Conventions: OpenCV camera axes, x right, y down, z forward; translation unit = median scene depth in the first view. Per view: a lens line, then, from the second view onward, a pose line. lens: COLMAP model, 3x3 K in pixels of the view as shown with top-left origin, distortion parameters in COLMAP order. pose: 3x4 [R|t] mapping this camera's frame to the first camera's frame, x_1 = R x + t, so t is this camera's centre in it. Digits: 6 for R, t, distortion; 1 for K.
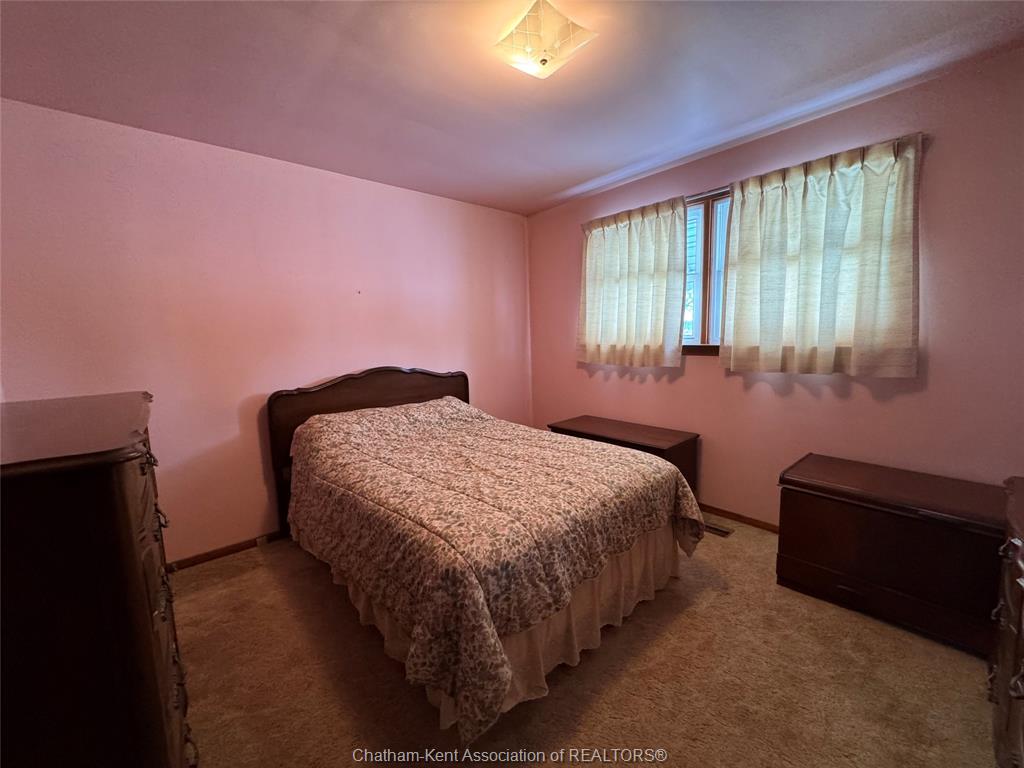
lens RADIAL K [[412.7, 0, 513.6], [0, 412.7, 384.3], [0, 0, 1]] dist [0.000757, 0.000226]
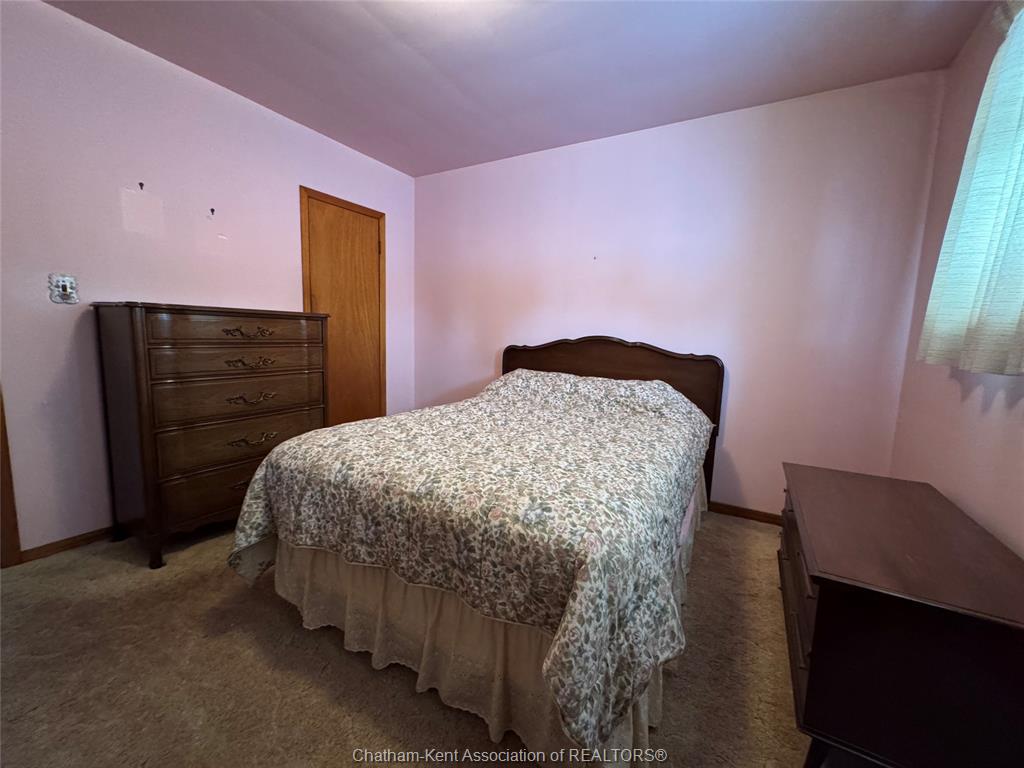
lens RADIAL K [[412.7, 0, 513.6], [0, 412.7, 384.3], [0, 0, 1]] dist [0.000757, 0.000226]
pose [[0.299580, 0.155358, -0.941337, 0.821563], [-0.161092, 0.980724, 0.110590, -0.011017], [0.940373, 0.118511, 0.318832, 0.824849]]
